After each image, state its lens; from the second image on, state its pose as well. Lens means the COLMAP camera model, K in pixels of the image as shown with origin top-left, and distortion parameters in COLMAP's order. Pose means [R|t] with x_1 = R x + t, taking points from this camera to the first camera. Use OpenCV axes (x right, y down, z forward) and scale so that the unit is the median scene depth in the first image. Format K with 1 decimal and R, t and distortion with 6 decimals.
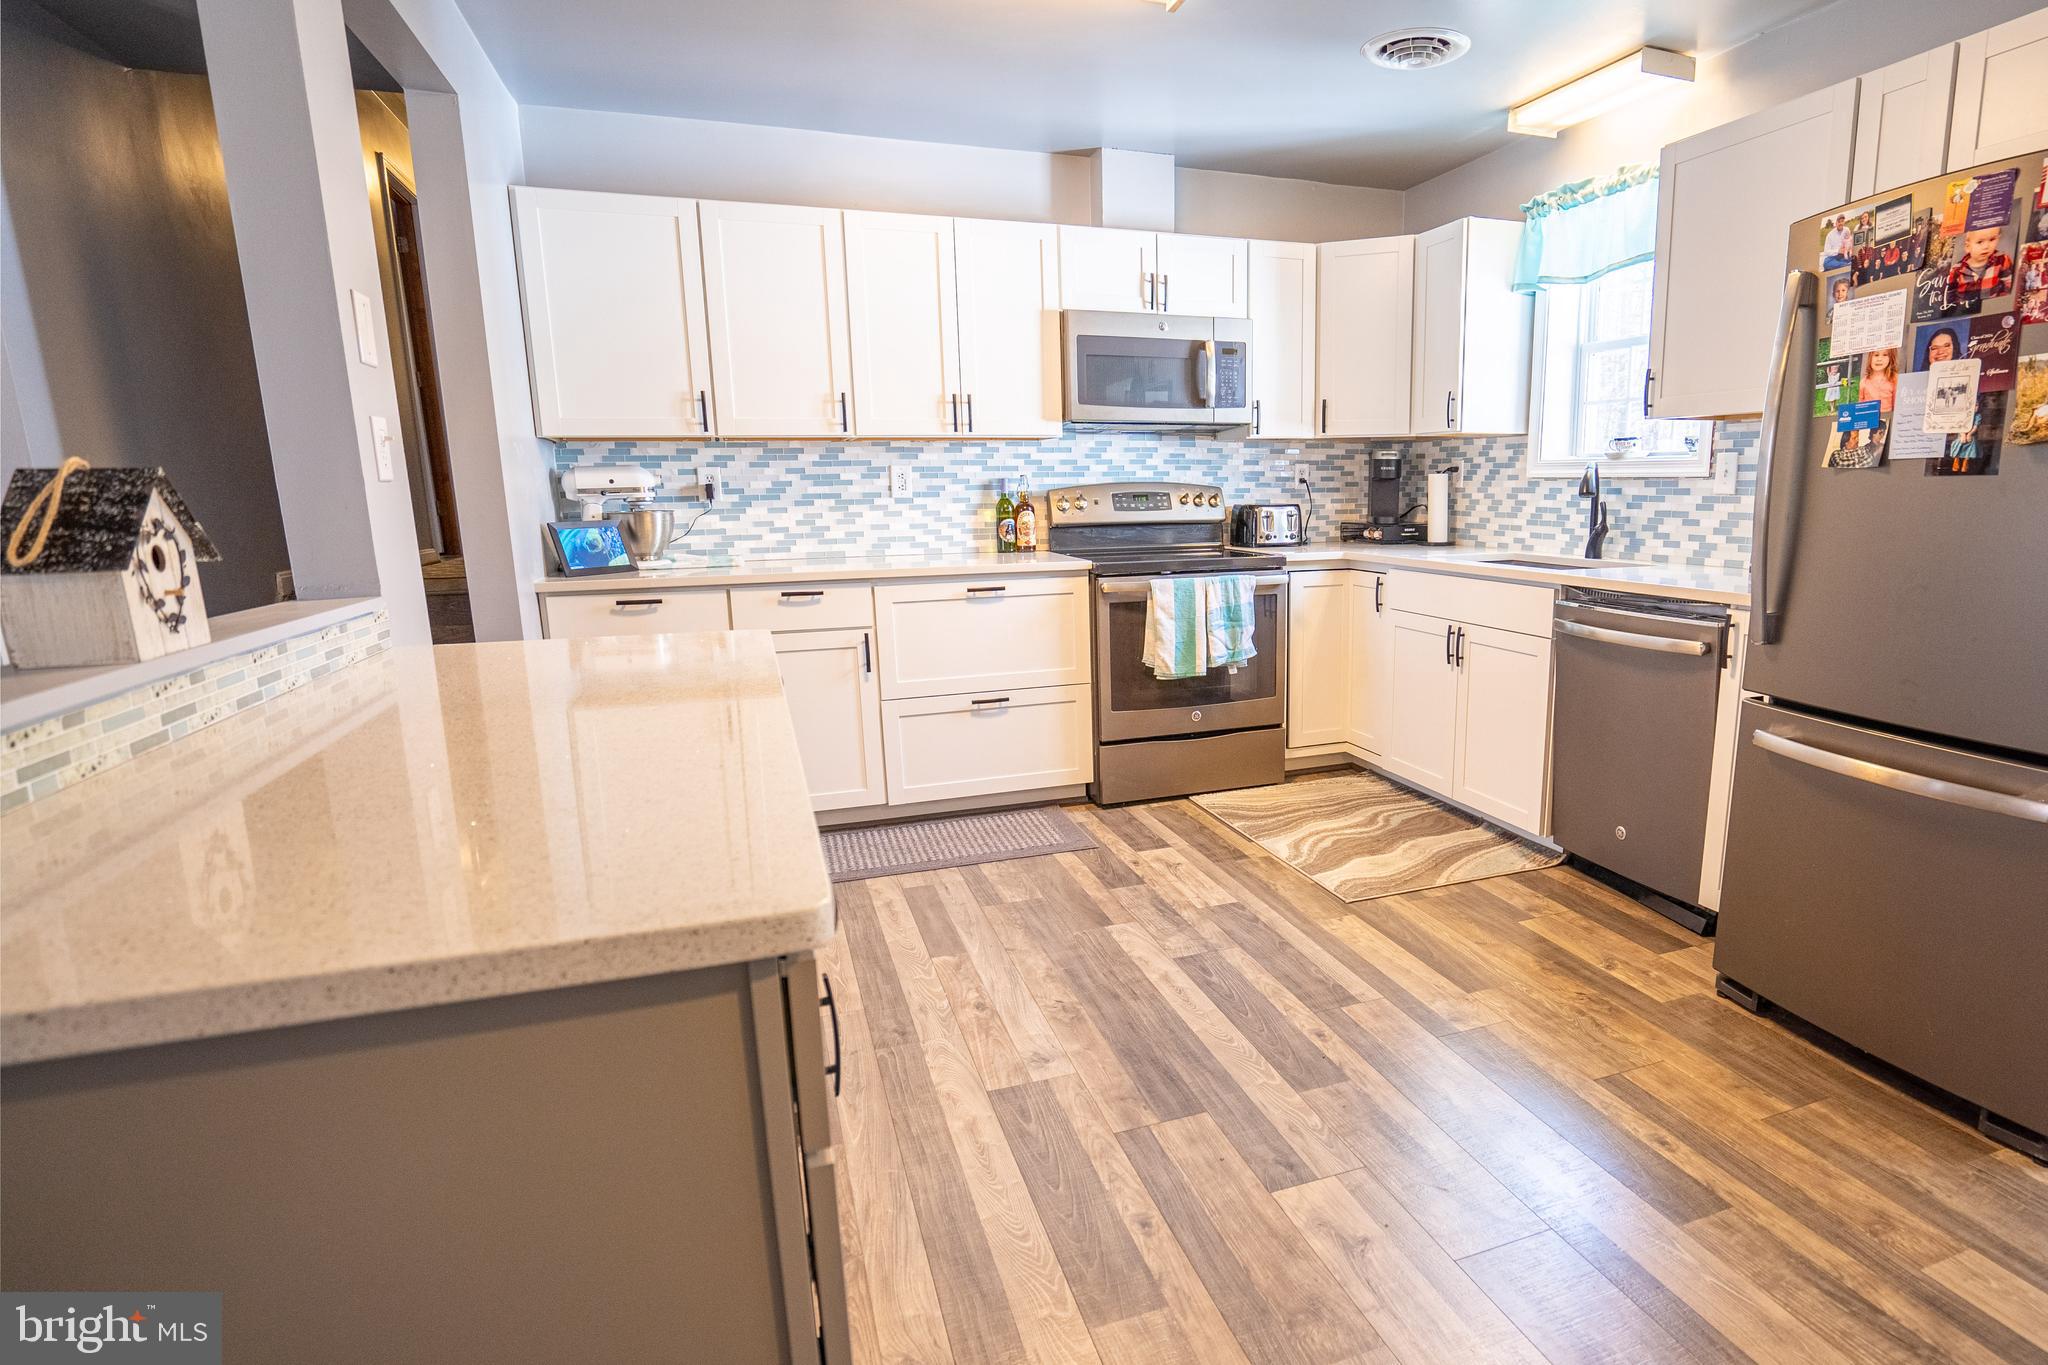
lens RADIAL K [[1082.1, 0, 1184.8], [0, 1082.1, 716.4], [0, 0, 1]] dist [-0.044036, 0.010560]
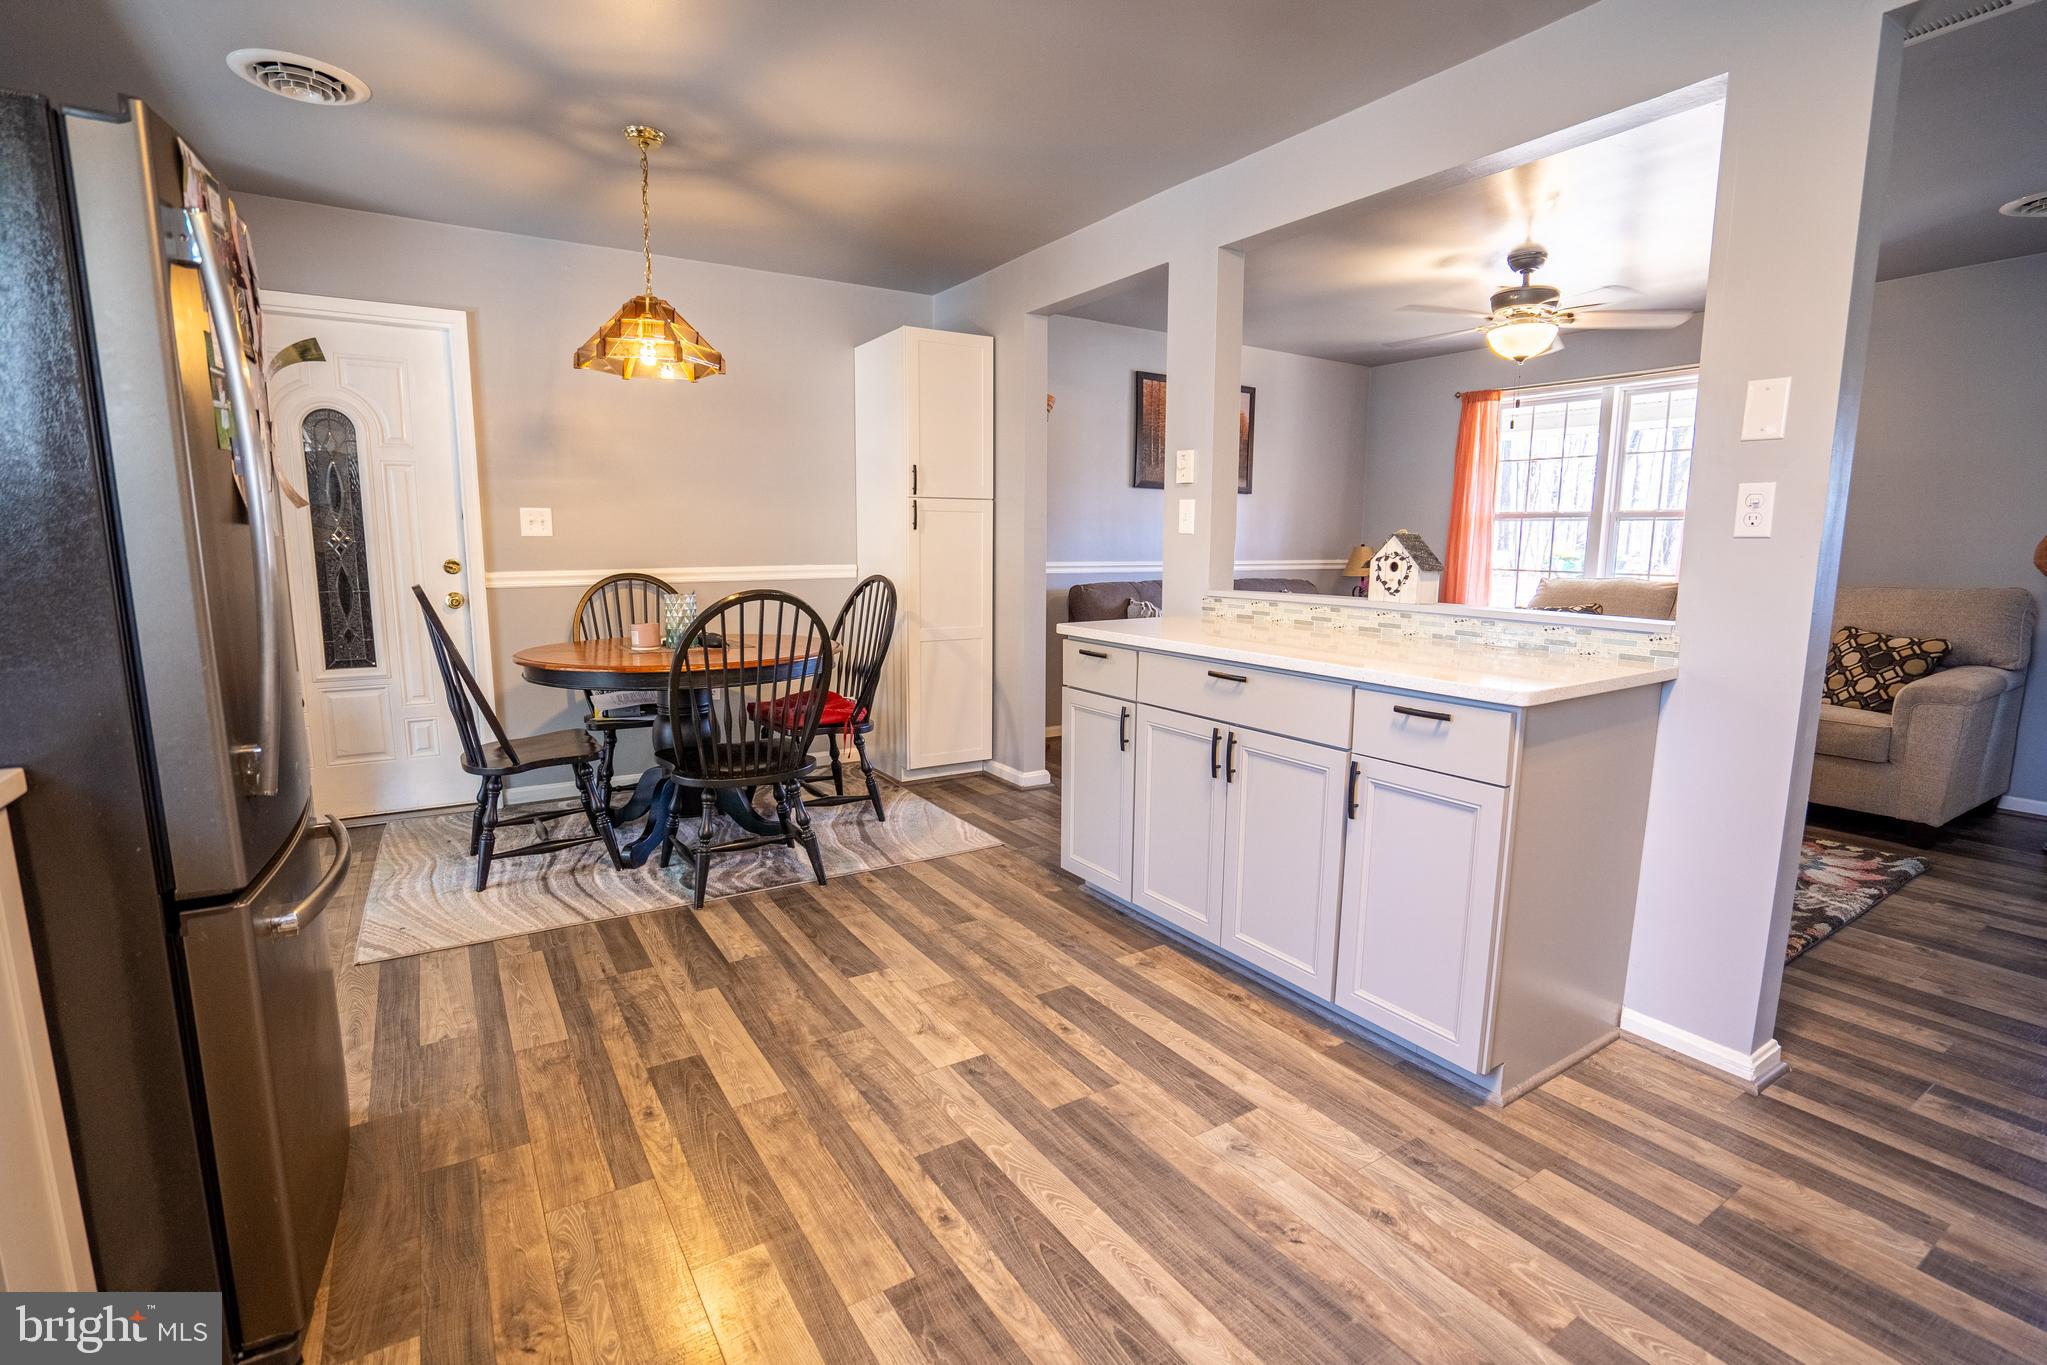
lens RADIAL K [[949.0, 0, 1027.6], [0, 949.0, 699.4], [0, 0, 1]] dist [-0.053722, 0.019398]
pose [[-0.982523, 0.031989, -0.183371, 0.116840], [-0.038468, 0.928962, 0.368171, -0.212559], [0.182122, 0.368790, -0.911496, 0.974058]]
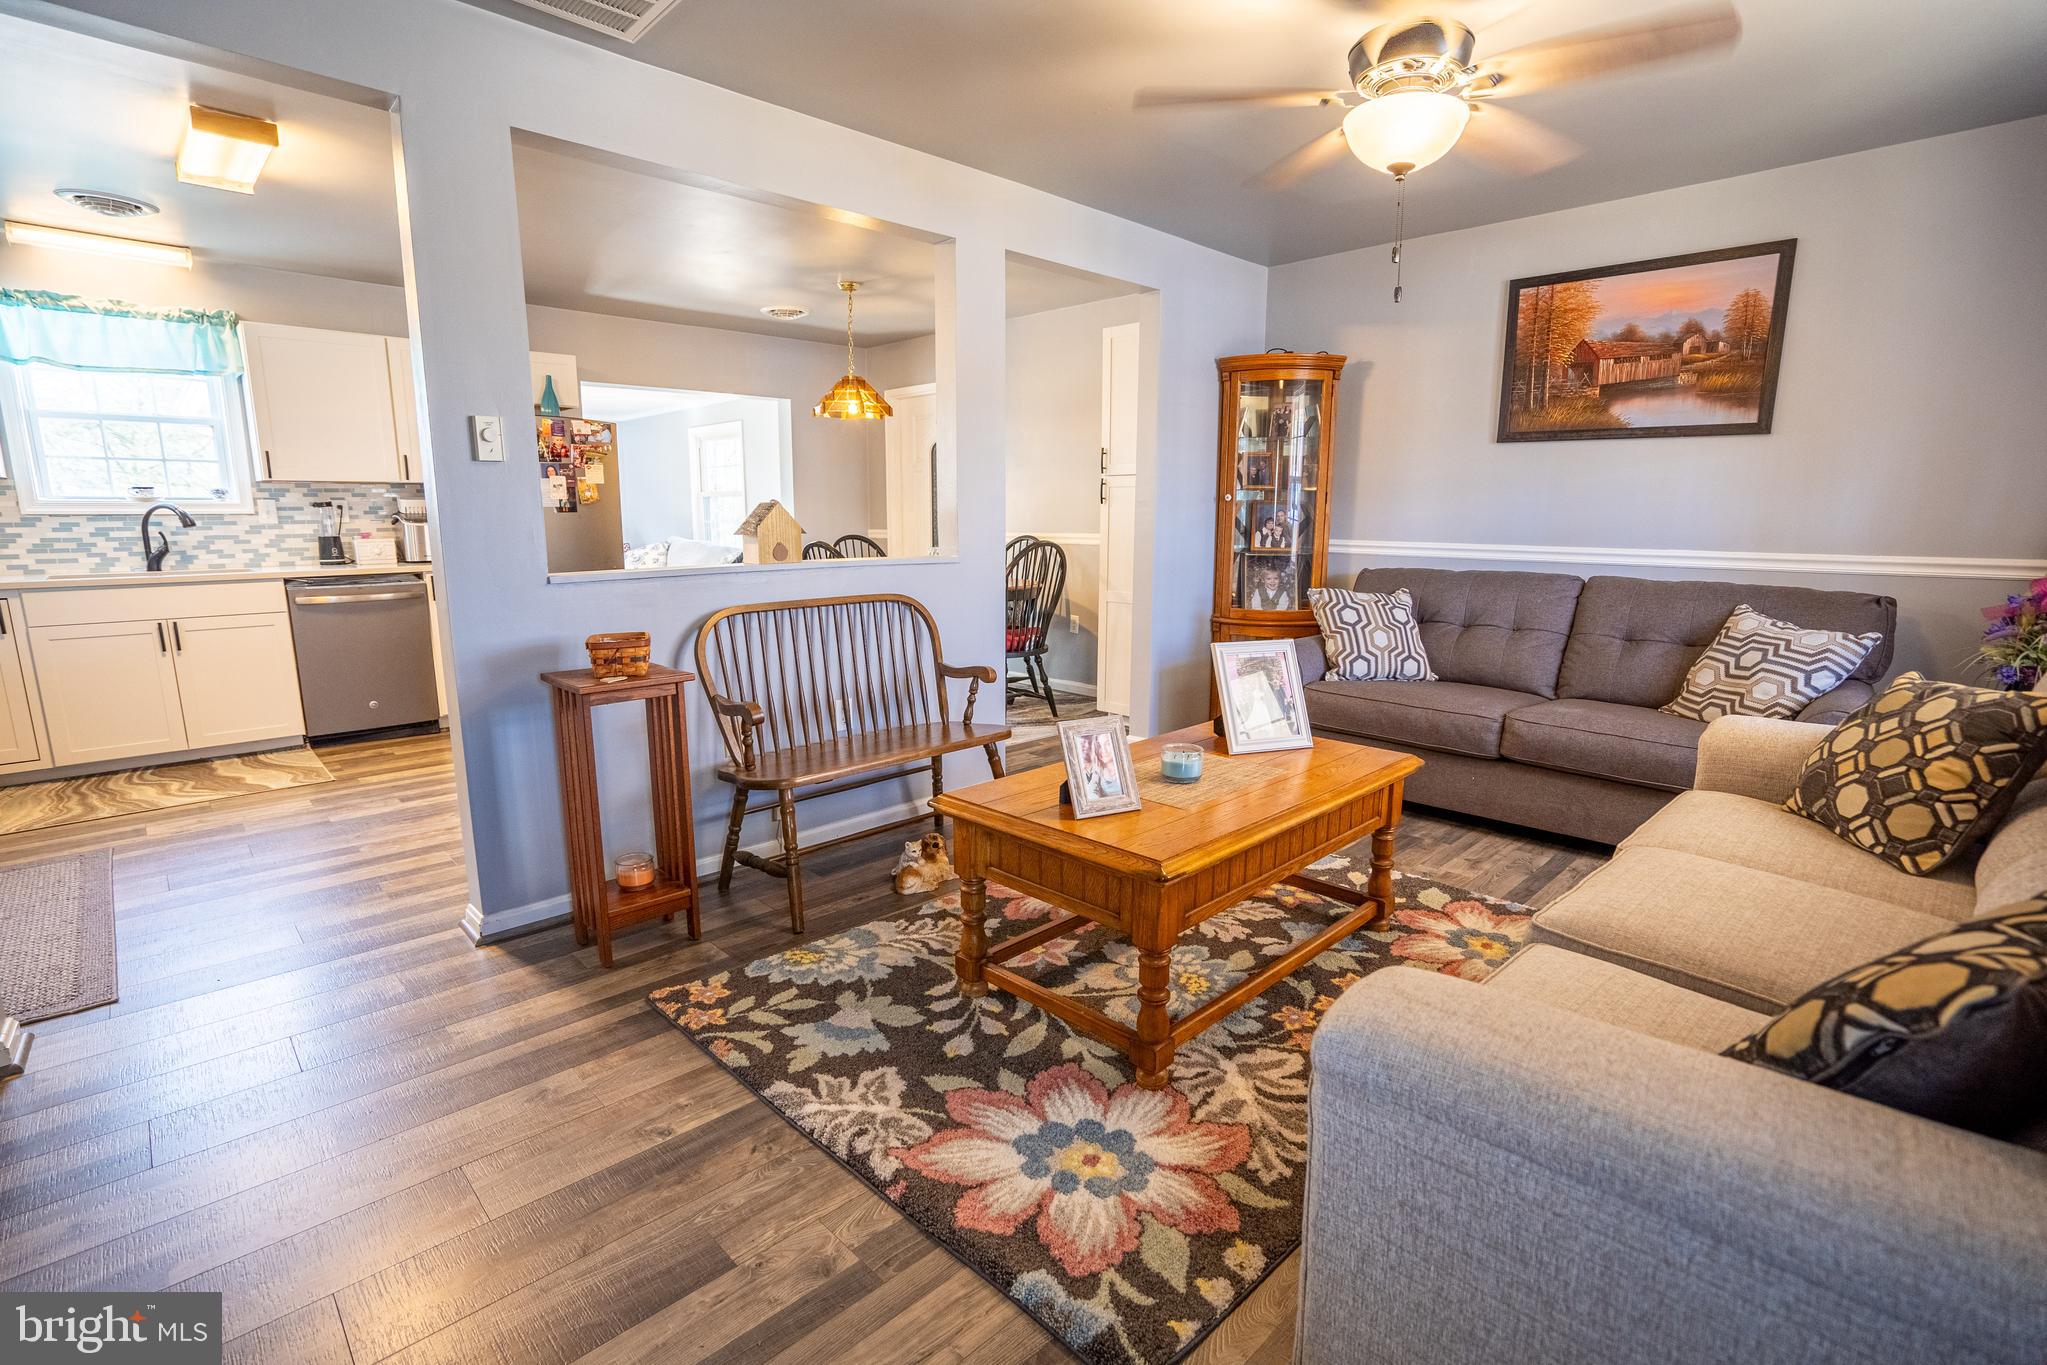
lens RADIAL K [[949.0, 0, 1025.7], [0, 949.0, 698.8], [0, 0, 1]] dist [-0.053722, 0.019398]
pose [[-0.378308, -0.169872, 0.909960, -1.229536], [0.196294, 0.945940, 0.258197, -0.078386], [-0.904628, 0.276297, -0.324512, 0.417091]]
